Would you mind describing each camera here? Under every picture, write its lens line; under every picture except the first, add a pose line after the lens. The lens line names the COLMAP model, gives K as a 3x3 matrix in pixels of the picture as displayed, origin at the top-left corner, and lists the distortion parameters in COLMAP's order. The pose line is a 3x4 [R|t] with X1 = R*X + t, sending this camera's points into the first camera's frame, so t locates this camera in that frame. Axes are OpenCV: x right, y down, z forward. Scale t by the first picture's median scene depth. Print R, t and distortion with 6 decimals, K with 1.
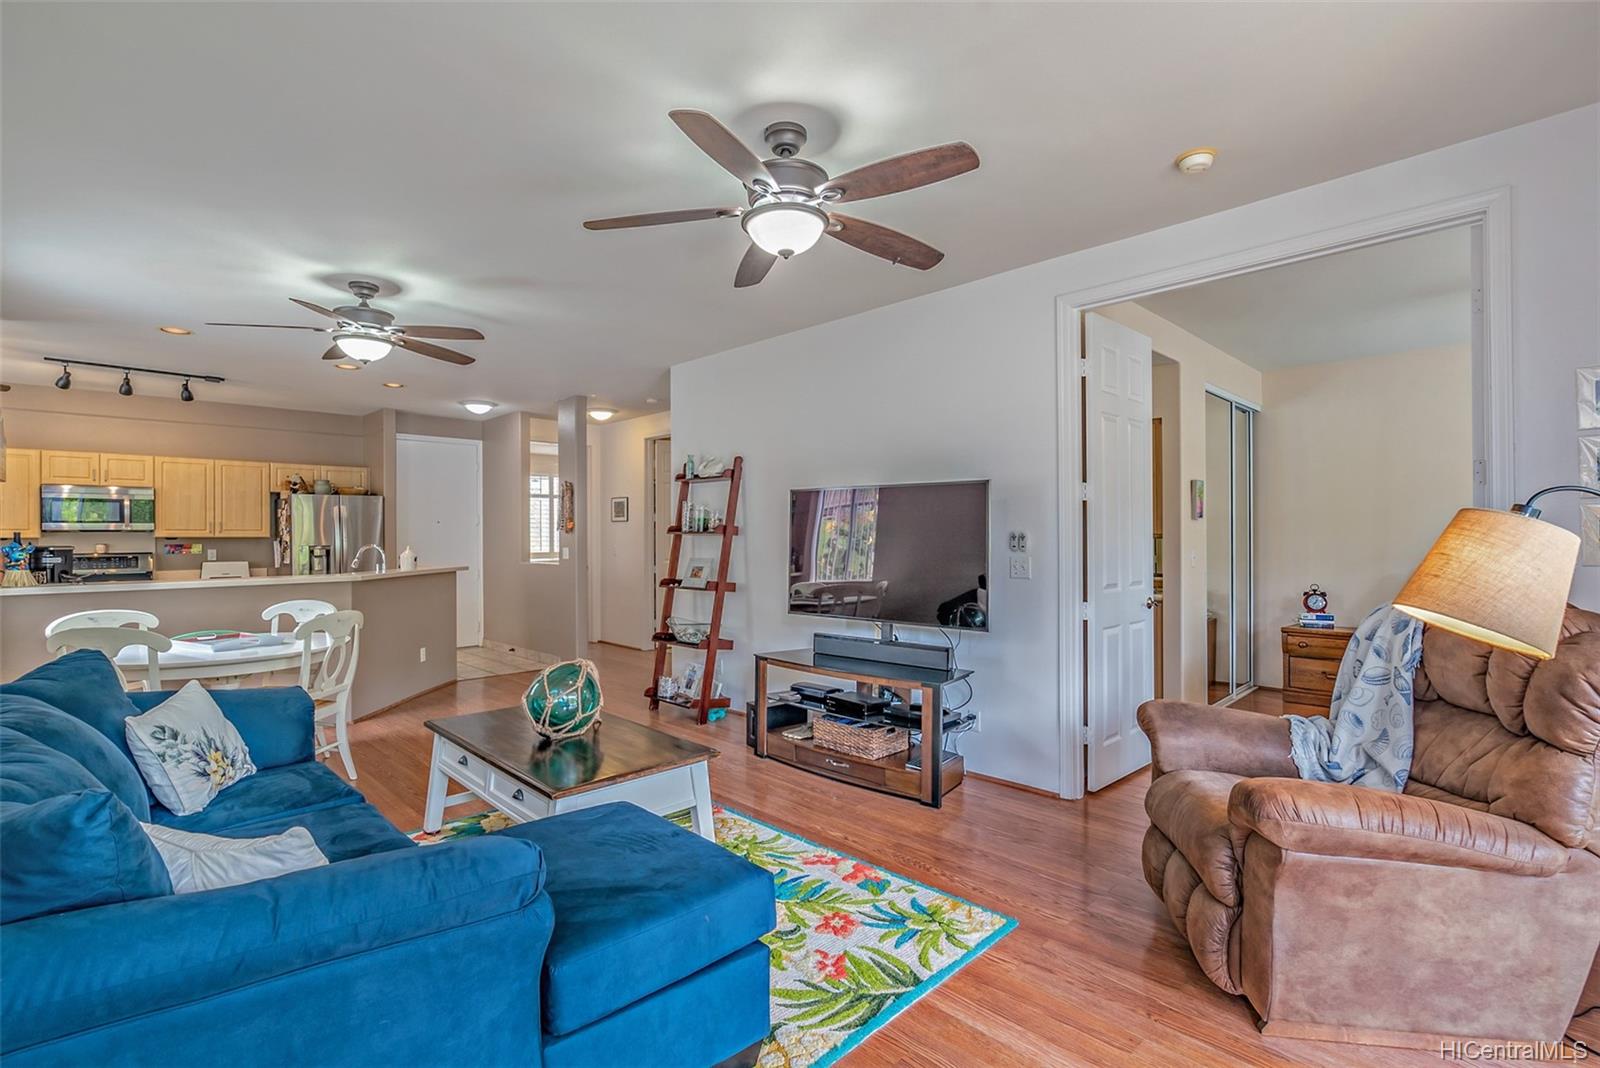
lens RADIAL K [[742.0, 0, 800.0], [0, 742.0, 534.0], [0, 0, 1]] dist [-0.003274, -0.000607]
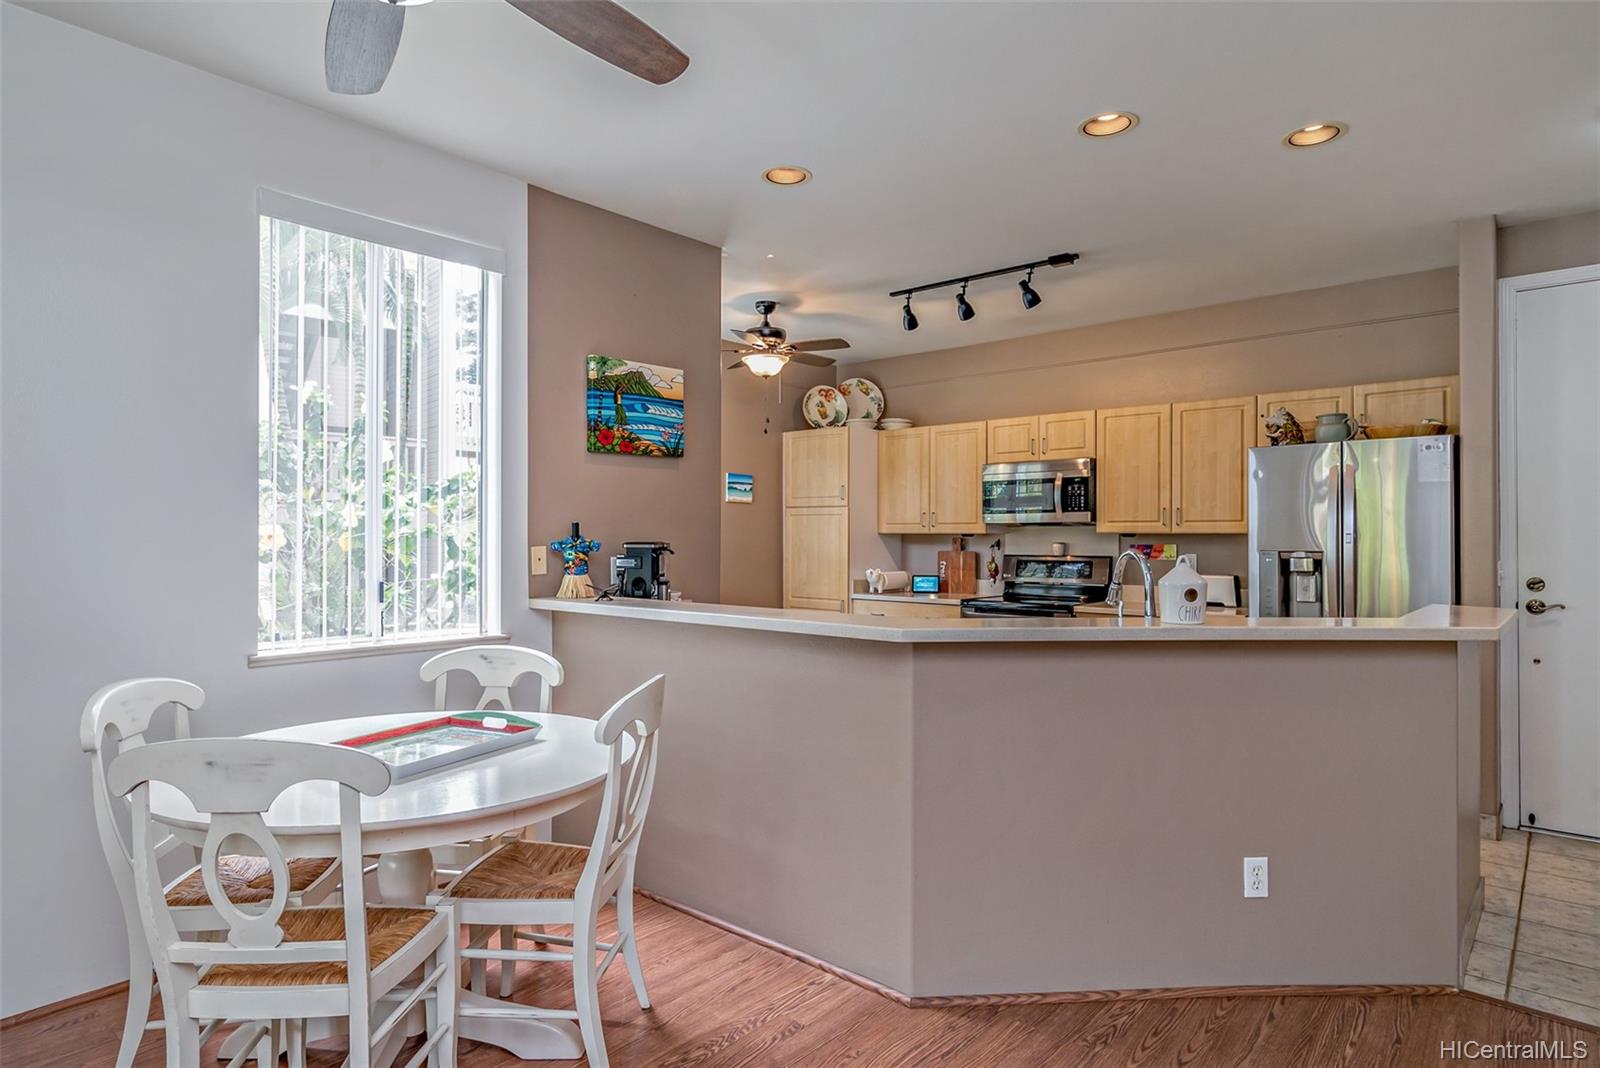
lens RADIAL K [[889.2, 0, 792.1], [0, 889.2, 531.4], [0, 0, 1]] dist [0.001612, 0.000007]
pose [[0.068545, -0.002599, -0.997645, -0.109577], [-0.000103, 0.999997, -0.002612, 0.005420], [0.997648, 0.000282, 0.068545, 0.724366]]
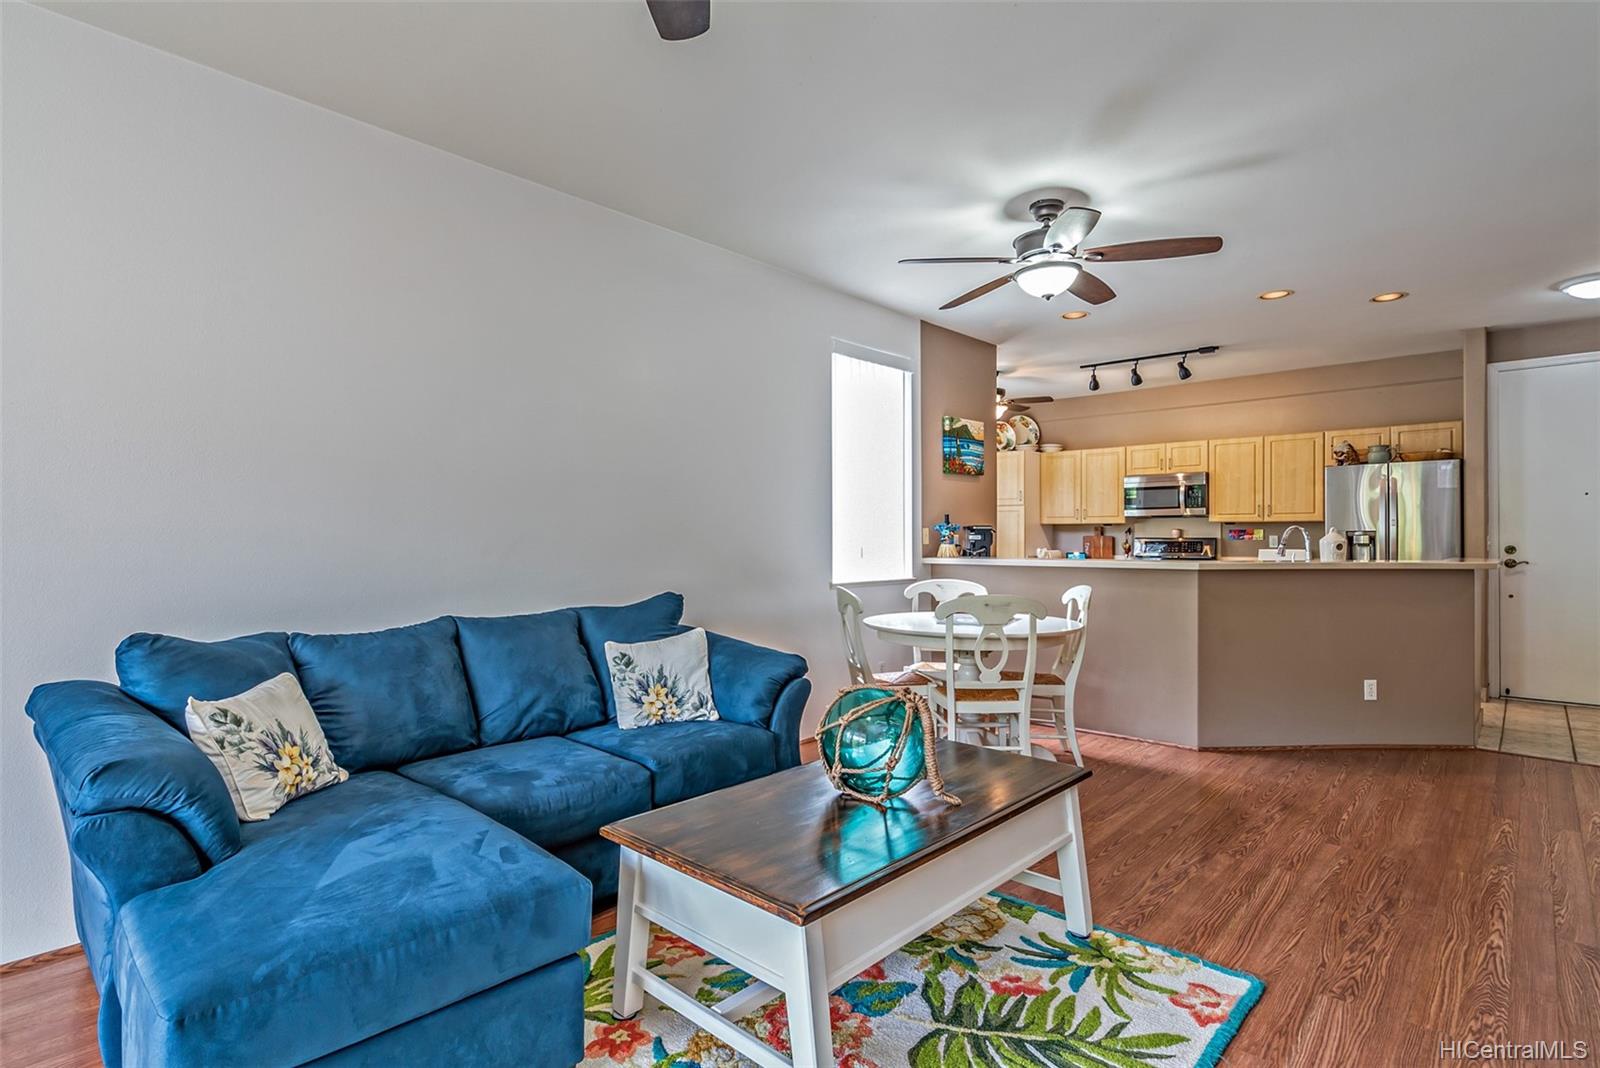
lens RADIAL K [[795.8, 0, 793.1], [0, 795.8, 538.2], [0, 0, 1]] dist [0.000322, 0.000188]
pose [[0.042789, 0.007257, -0.999058, 0.179614], [0.003372, 0.999967, 0.007408, 0.017447], [0.999078, -0.003686, 0.042763, 0.427267]]
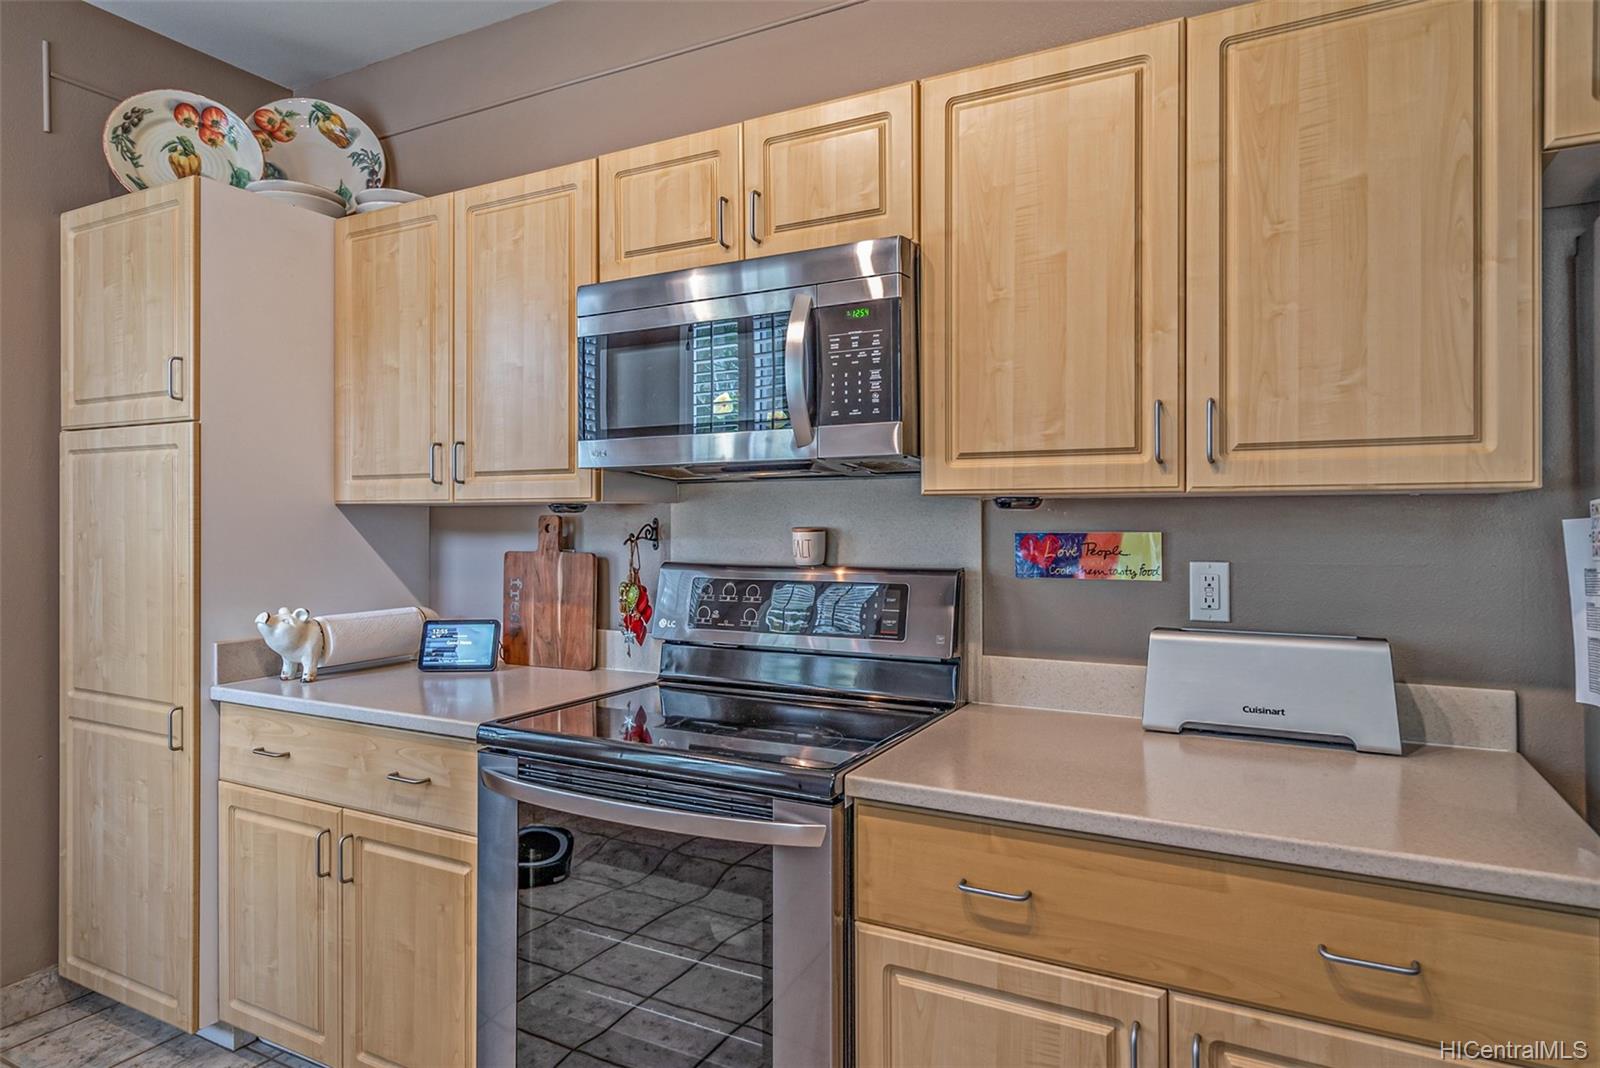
lens RADIAL K [[930.4, 0, 798.5], [0, 930.4, 515.1], [0, 0, 1]] dist [0.027772, 0.000280]
pose [[0.296228, -0.001424, -0.955116, -0.692592], [0.003581, 0.999994, -0.000380, 0.010329], [0.955110, -0.003308, 0.296232, 0.960108]]
